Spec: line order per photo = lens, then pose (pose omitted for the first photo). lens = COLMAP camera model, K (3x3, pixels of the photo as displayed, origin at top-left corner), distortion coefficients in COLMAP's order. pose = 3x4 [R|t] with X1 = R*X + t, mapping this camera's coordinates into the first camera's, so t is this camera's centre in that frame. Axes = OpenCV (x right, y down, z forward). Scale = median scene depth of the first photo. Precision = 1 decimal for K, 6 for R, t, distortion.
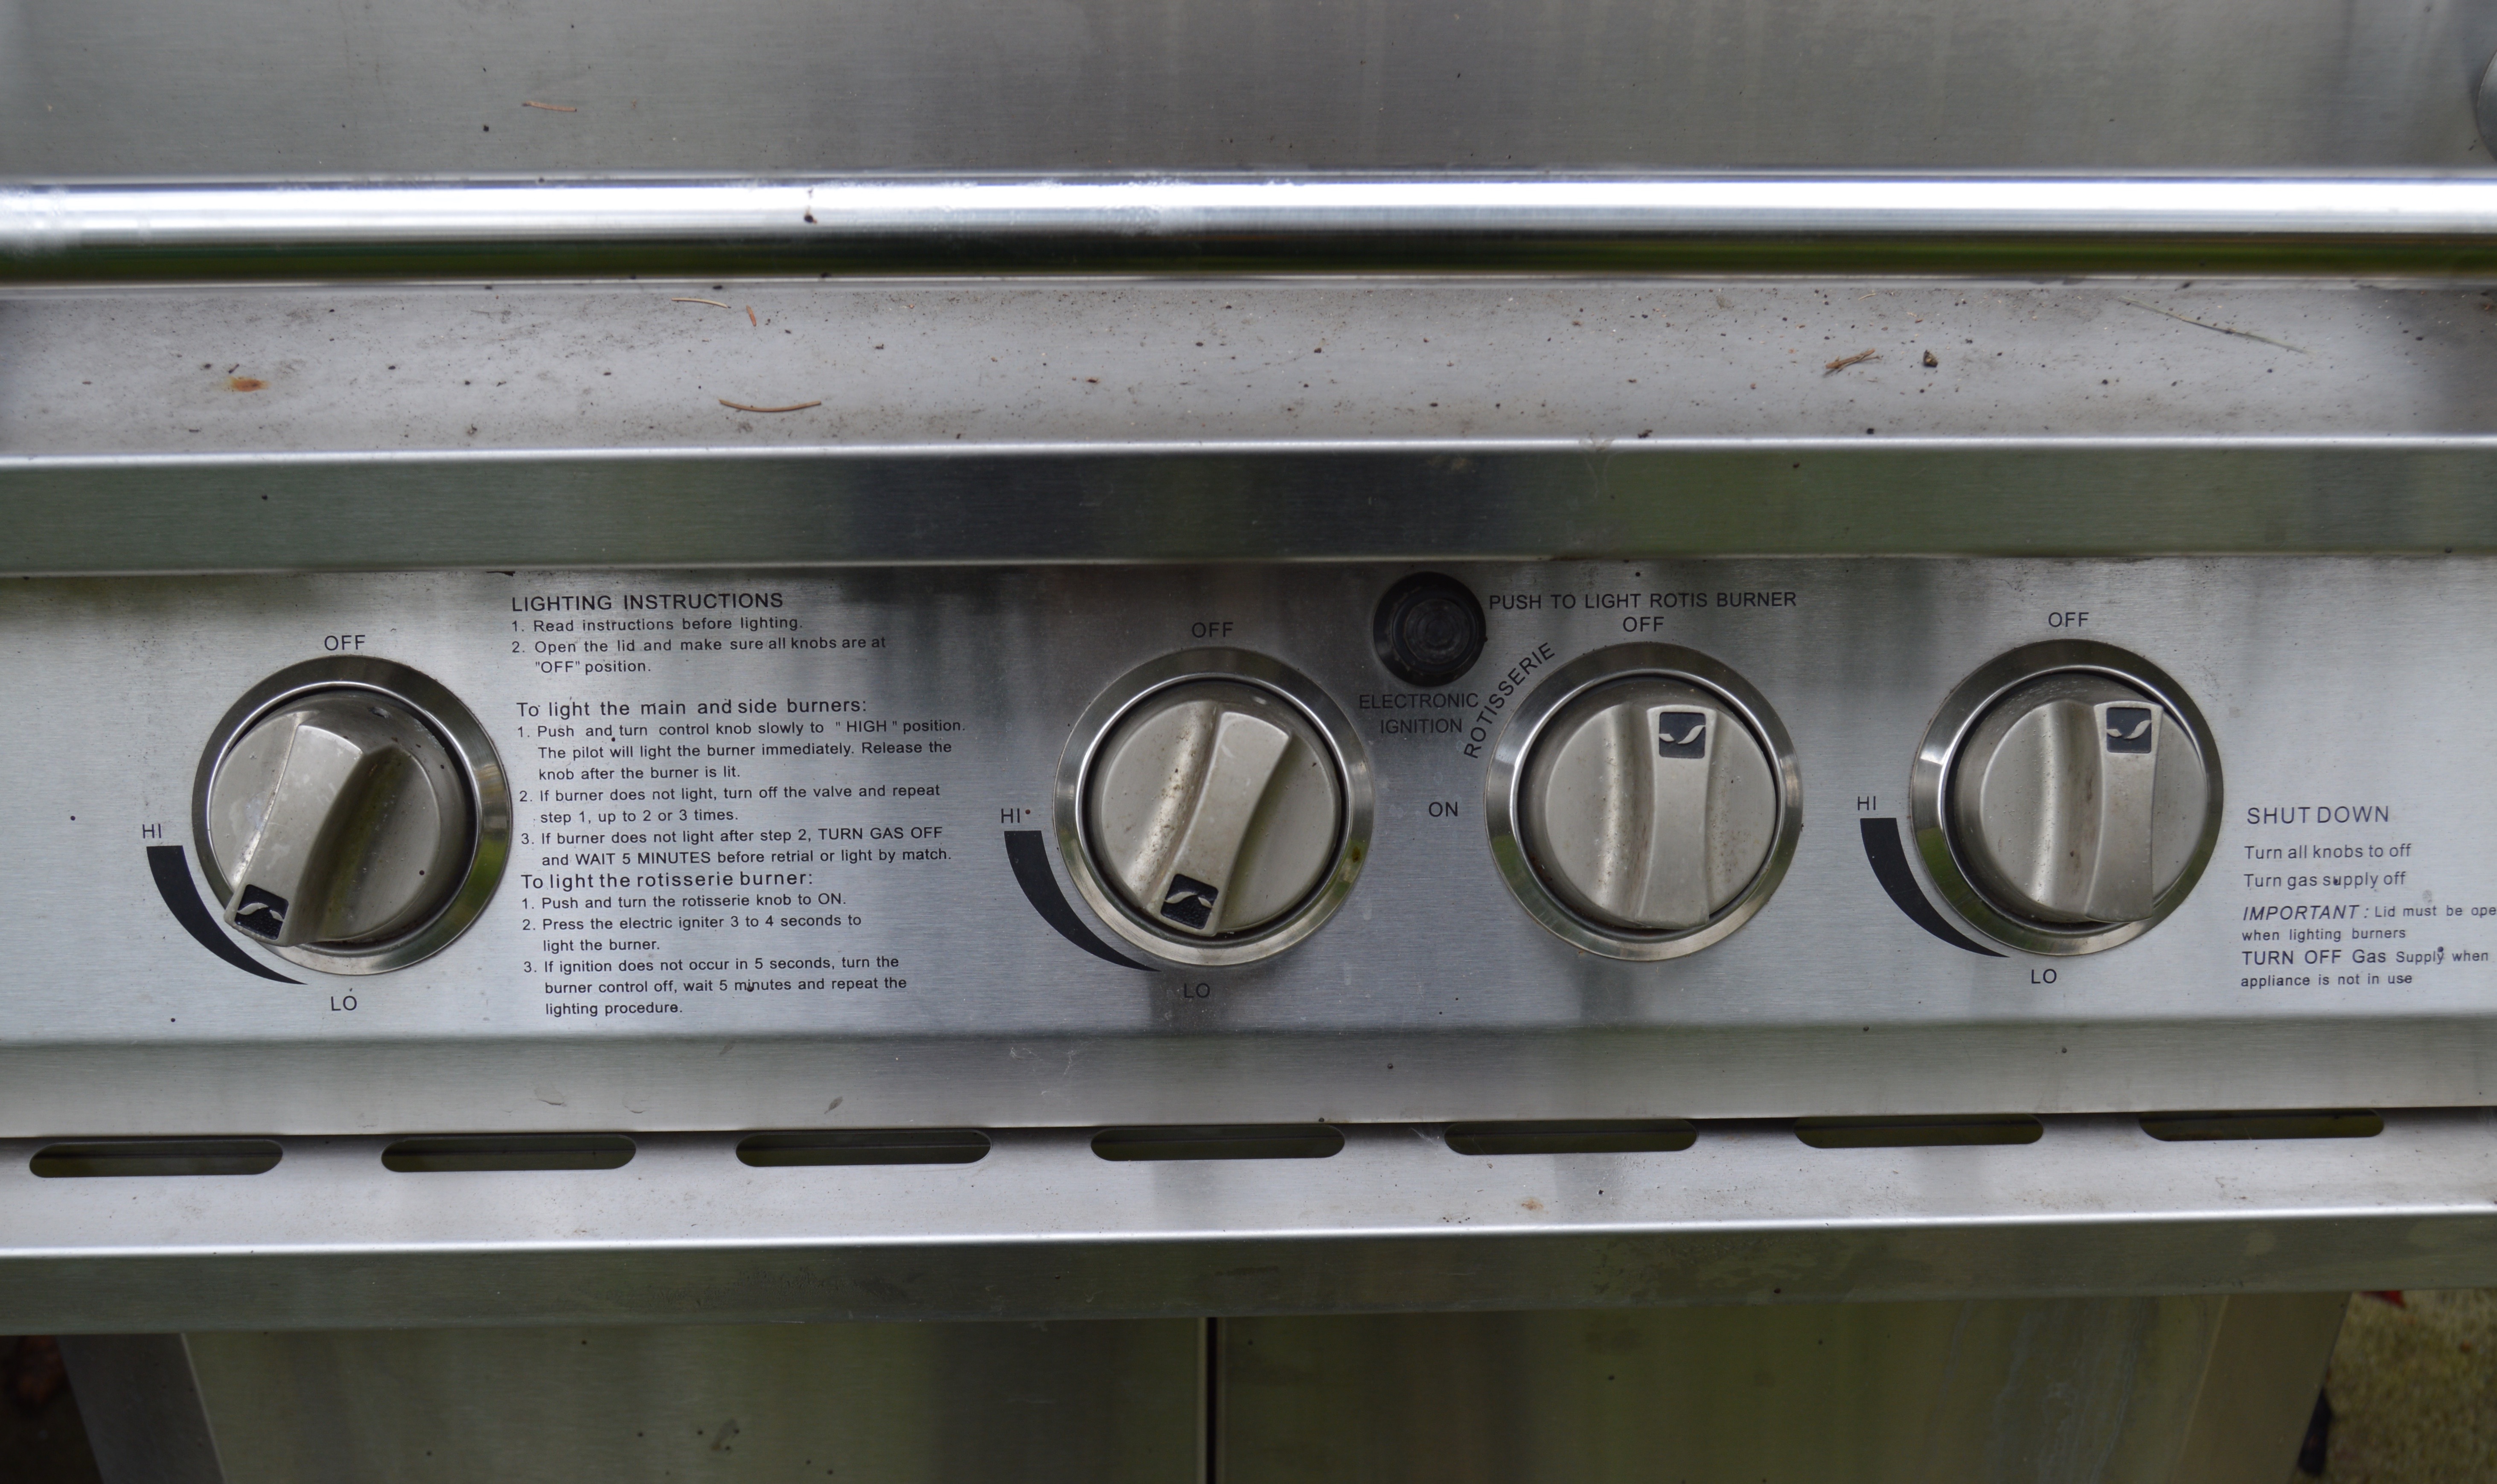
lens RADIAL K [[2851.2, 0, 1241.3], [0, 2851.2, 746.8], [0, 0, 1]] dist [-0.057232, 0.000000]
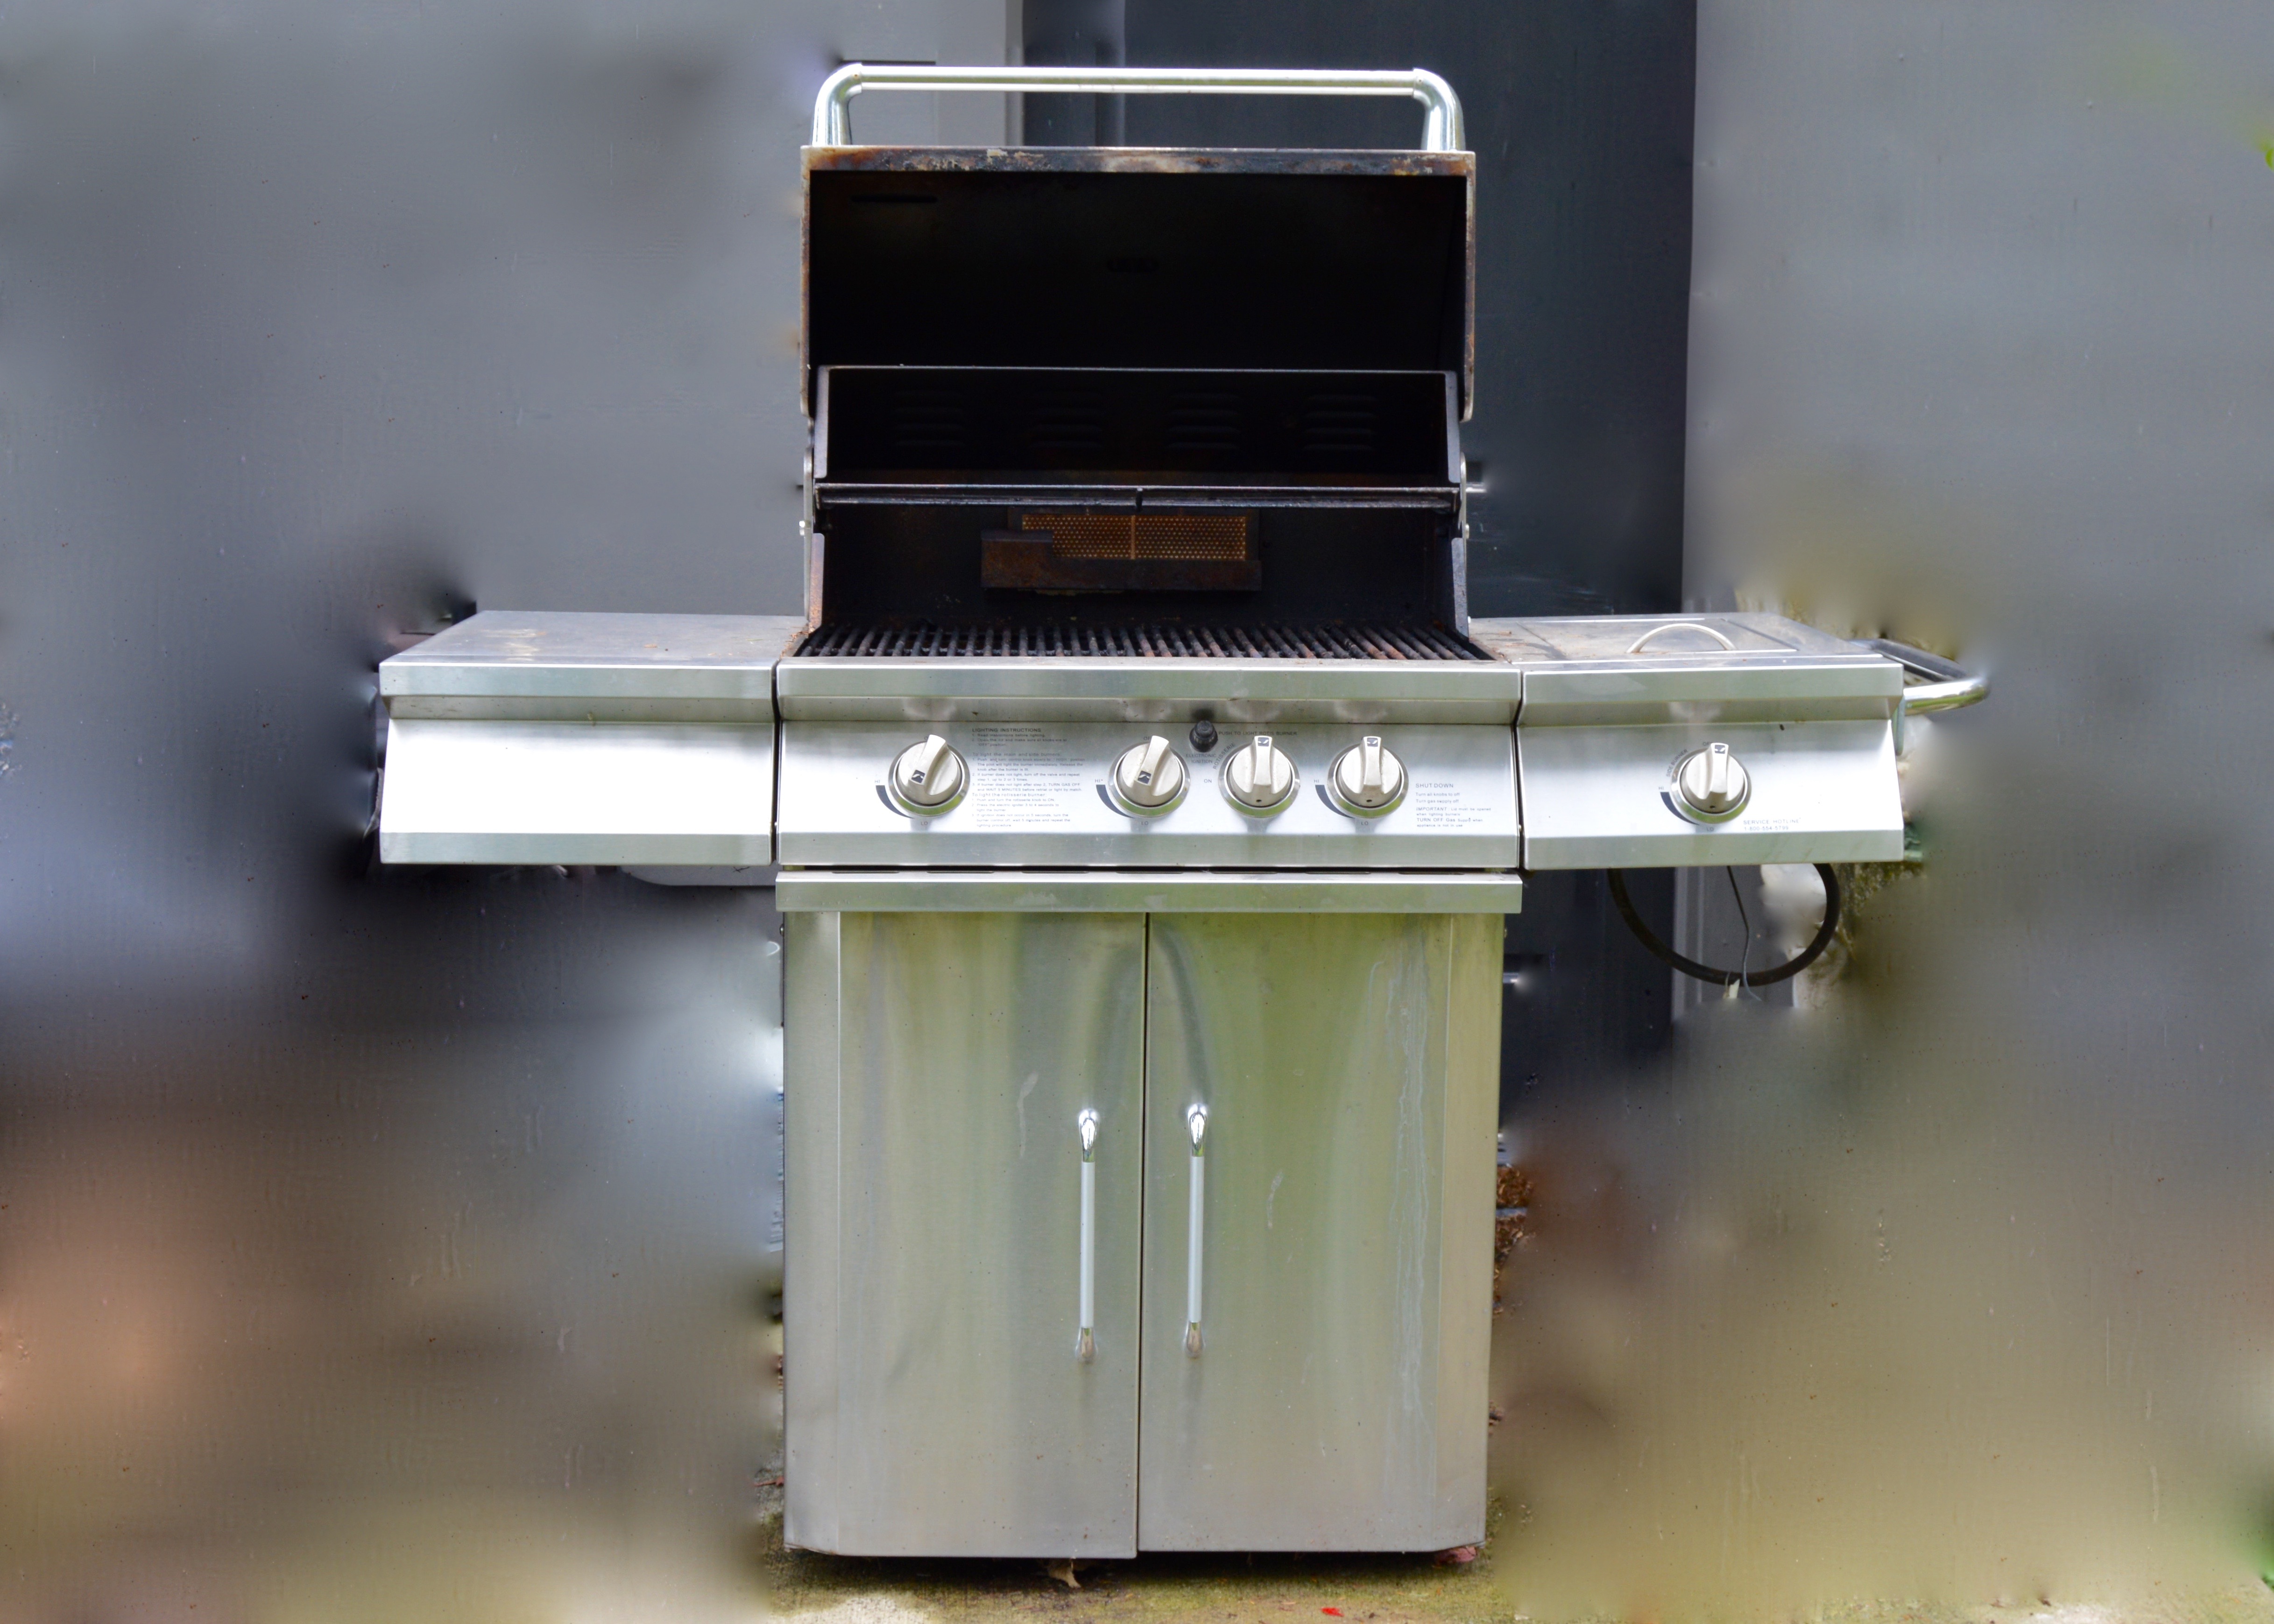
lens RADIAL K [[3359.8, 0, 1185.3], [0, 3359.8, 785.7], [0, 0, 1]] dist [-0.075492, 0.000000]
pose [[0.999634, 0.003635, 0.026790, -0.083923], [0.009414, 0.882106, -0.470957, 2.207029], [-0.025343, 0.471037, 0.881749, -3.073897]]
